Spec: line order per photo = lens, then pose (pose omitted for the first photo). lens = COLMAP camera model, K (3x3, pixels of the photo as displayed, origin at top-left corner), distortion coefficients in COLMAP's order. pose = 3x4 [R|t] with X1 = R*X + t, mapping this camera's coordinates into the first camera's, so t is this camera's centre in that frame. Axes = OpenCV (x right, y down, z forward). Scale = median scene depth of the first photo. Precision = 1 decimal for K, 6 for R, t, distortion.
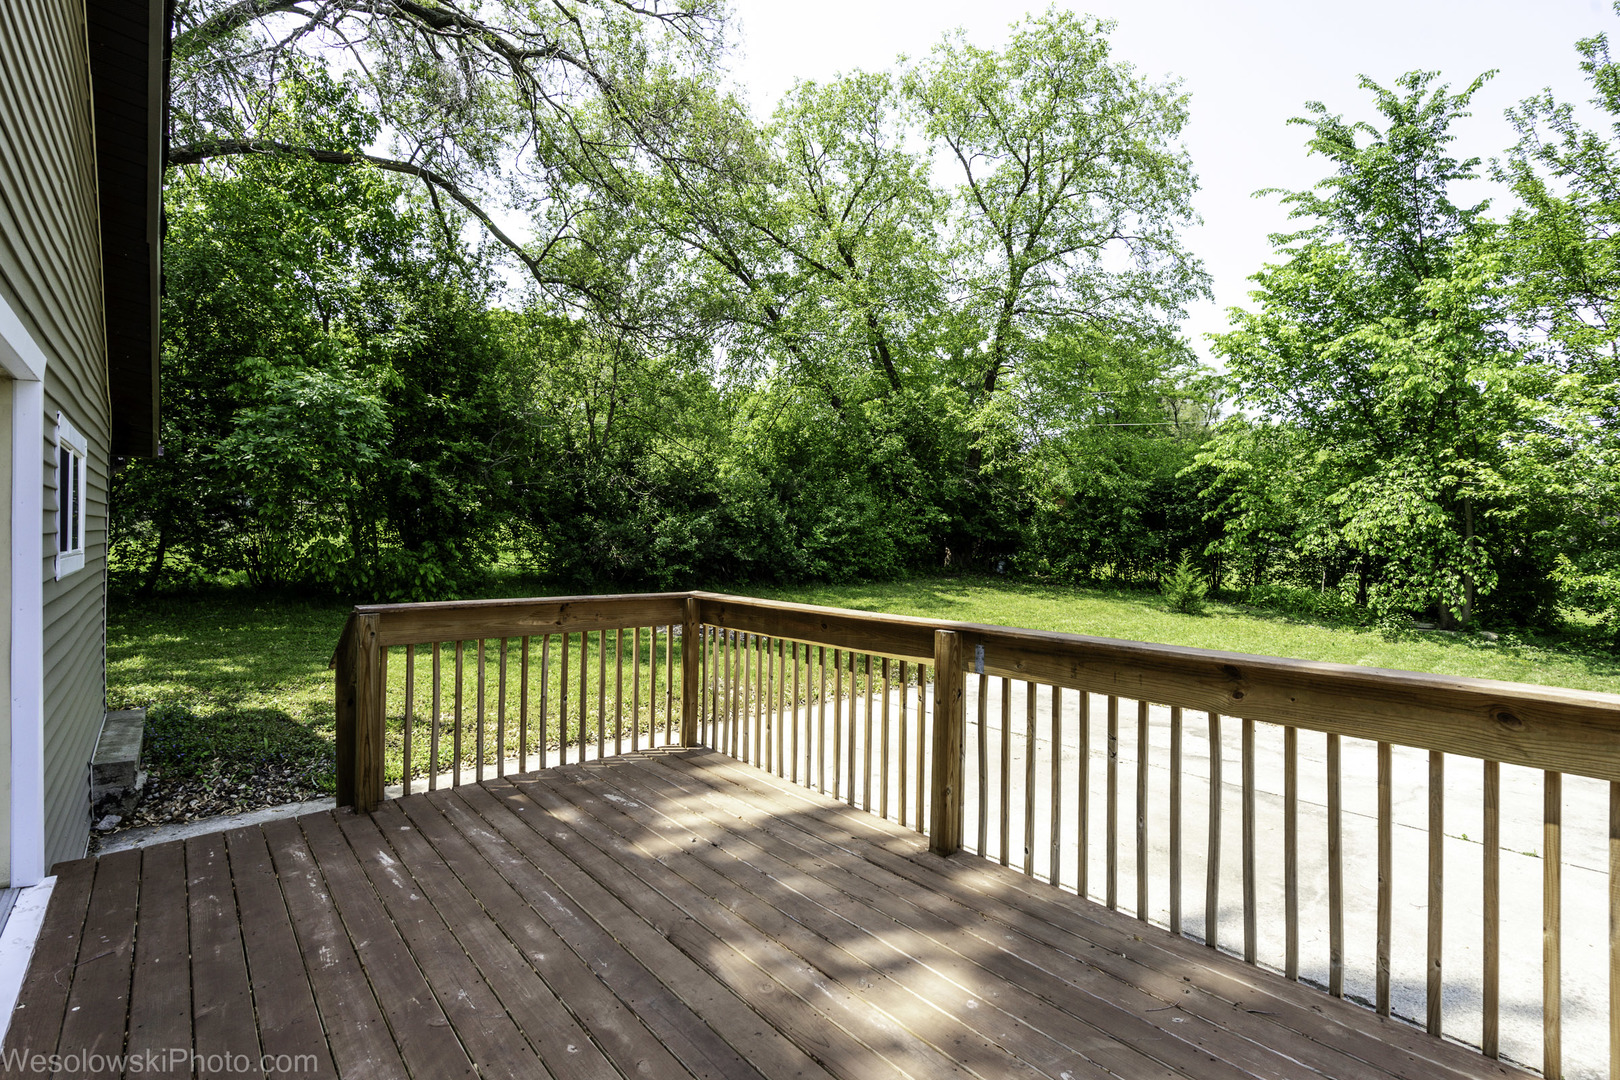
lens RADIAL K [[740.5, 0, 819.6], [0, 740.5, 530.1], [0, 0, 1]] dist [0.002628, 0.001573]
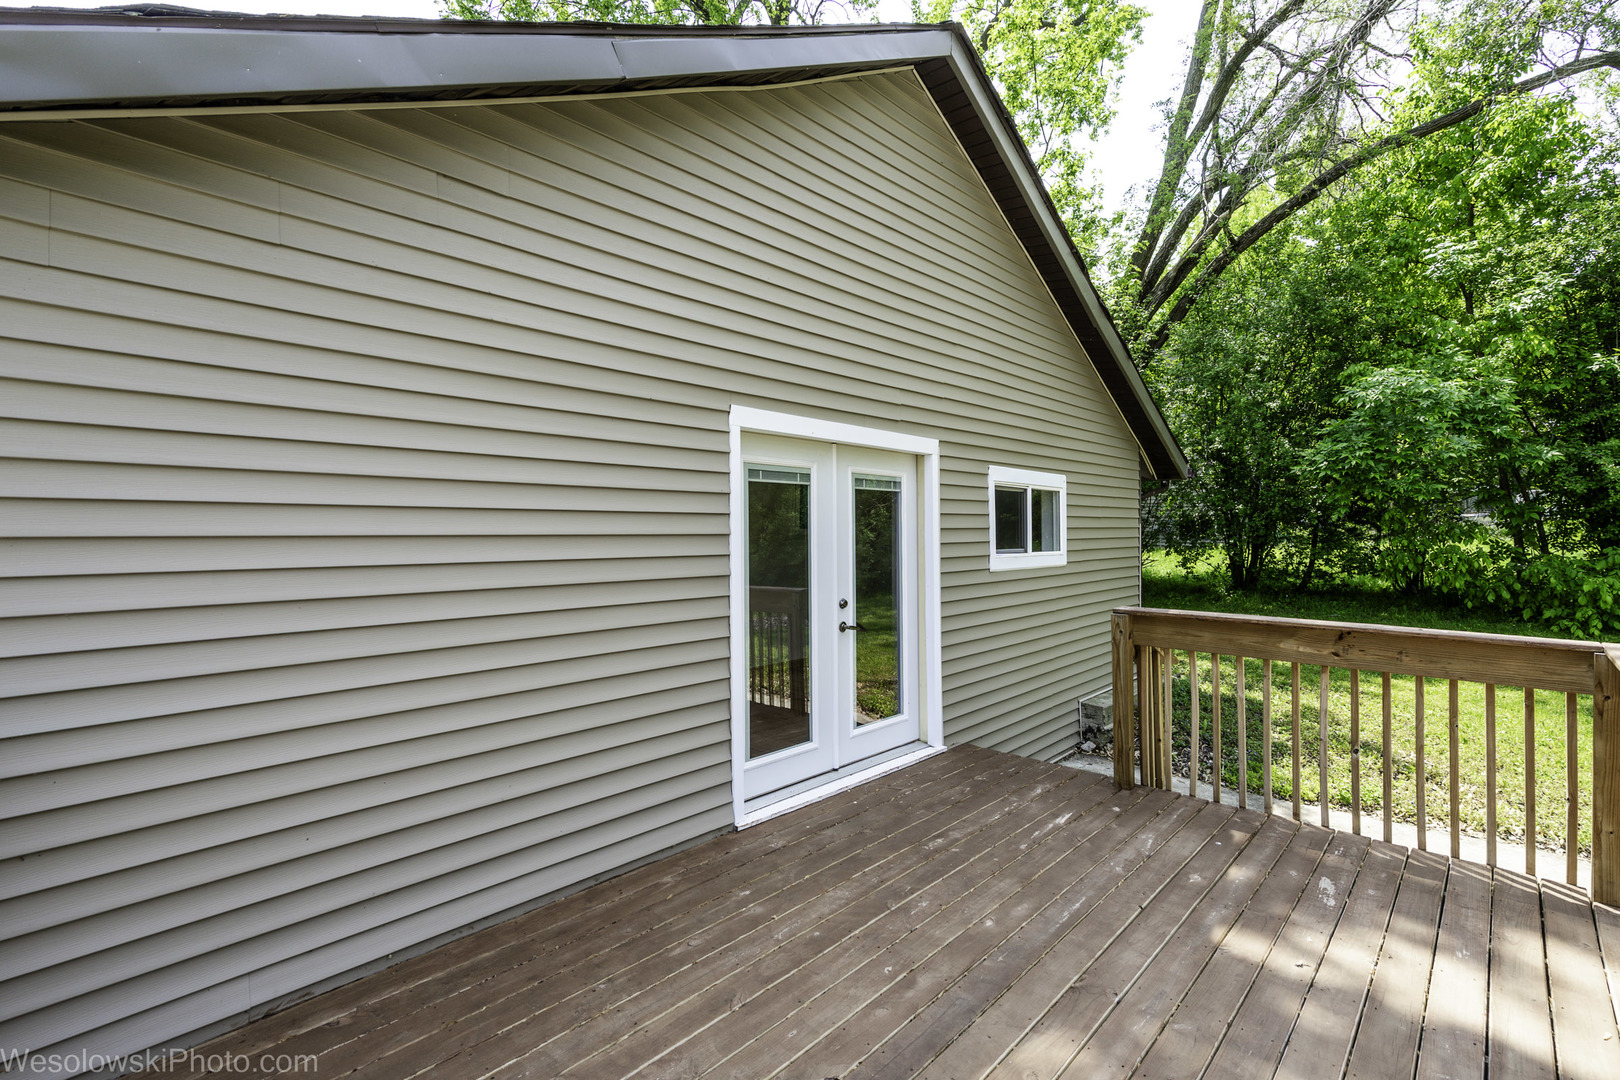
lens RADIAL K [[750.3, 0, 810.0], [0, 750.3, 540.0], [0, 0, 1]] dist [-0.000386, 0.000246]
pose [[0.108185, 0.007769, -0.994100, 0.506299], [0.001427, 0.999967, 0.007970, -0.007721], [0.994130, -0.002281, 0.108170, 0.435177]]
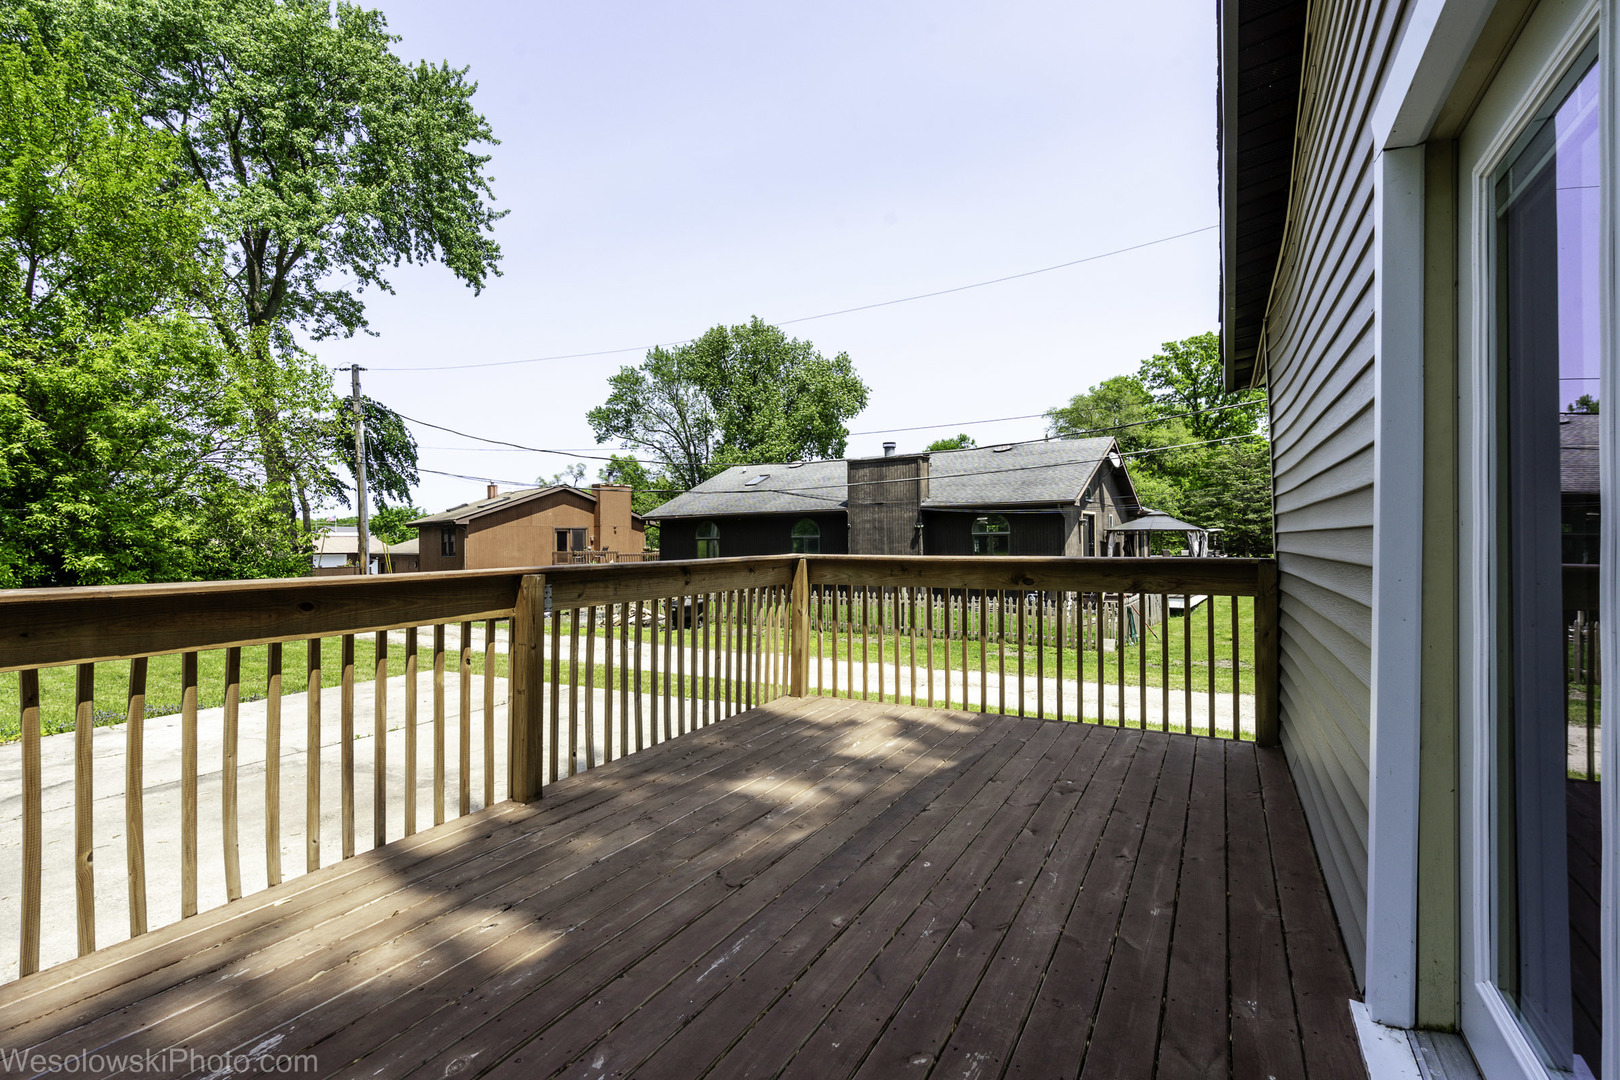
lens RADIAL K [[750.3, 0, 810.0], [0, 750.3, 540.0], [0, 0, 1]] dist [-0.000386, 0.000246]
pose [[-0.344580, -0.001686, 0.938756, -0.861468], [-0.006913, 0.999976, -0.000741, 0.084378], [-0.938732, -0.006745, -0.344583, 0.957066]]
